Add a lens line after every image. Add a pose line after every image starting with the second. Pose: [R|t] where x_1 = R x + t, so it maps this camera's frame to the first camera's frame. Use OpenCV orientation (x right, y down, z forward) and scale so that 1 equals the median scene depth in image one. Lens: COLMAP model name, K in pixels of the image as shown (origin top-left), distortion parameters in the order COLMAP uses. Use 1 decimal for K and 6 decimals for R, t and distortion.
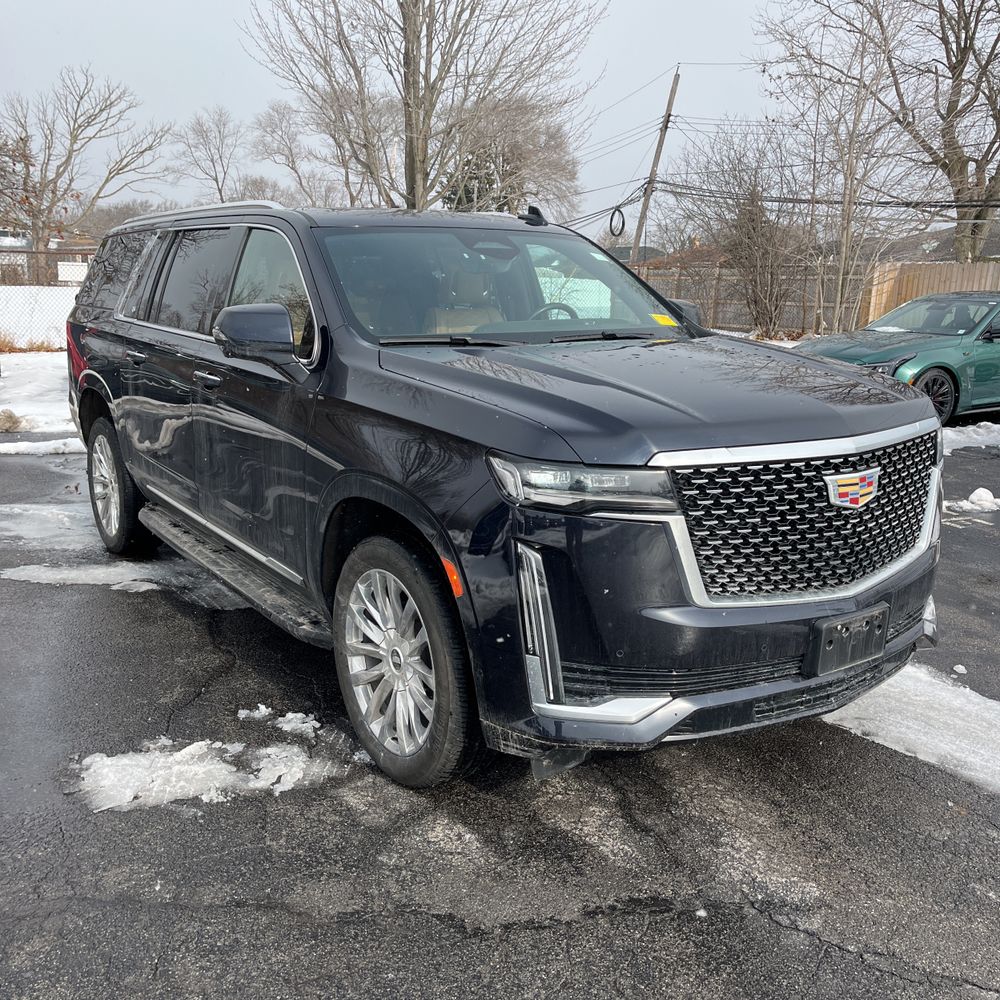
lens RADIAL K [[978.8, 0, 501.5], [0, 978.8, 499.8], [0, 0, 1]] dist [0.066638, -0.072246]
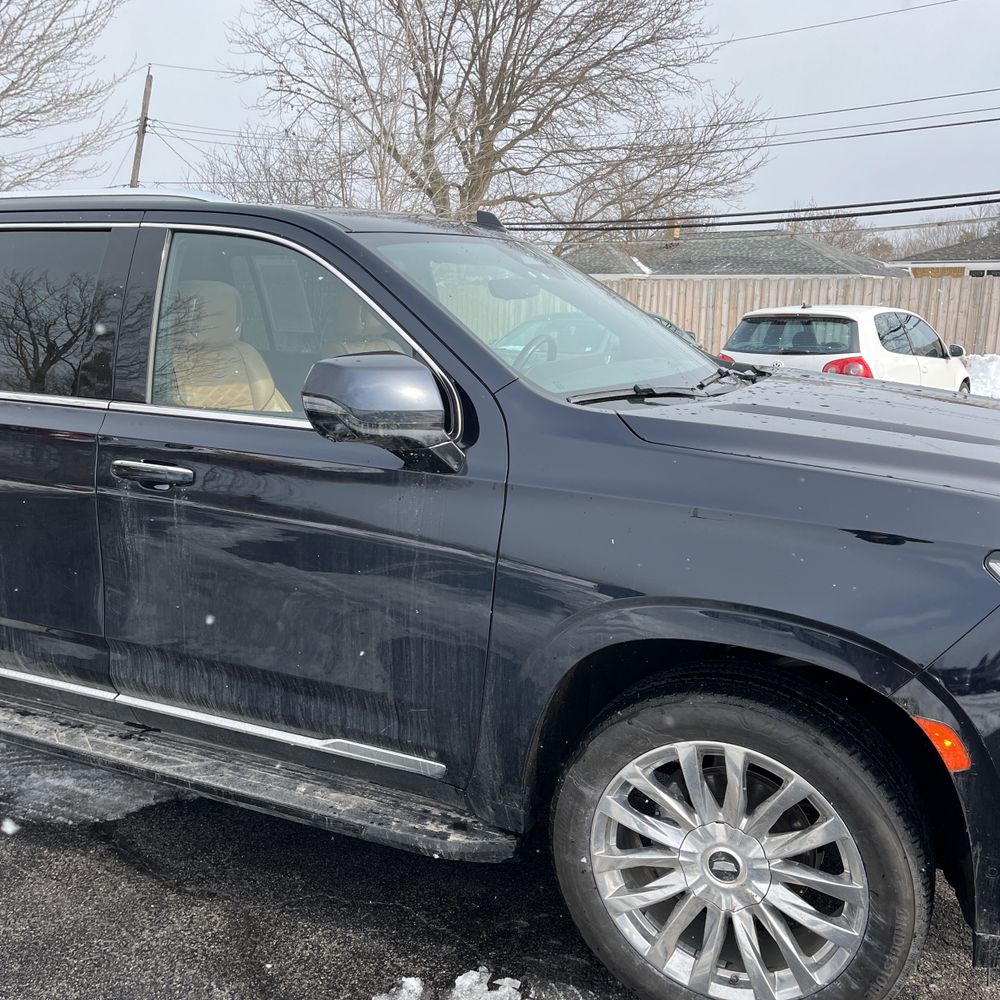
lens RADIAL K [[1005.5, 0, 499.7], [0, 1005.5, 515.4], [0, 0, 1]] dist [0.001633, -0.007529]
pose [[0.865393, -0.108606, 0.489182, -0.549917], [0.110665, 0.993548, 0.024811, -0.113976], [-0.488721, 0.032664, 0.871829, 0.448552]]
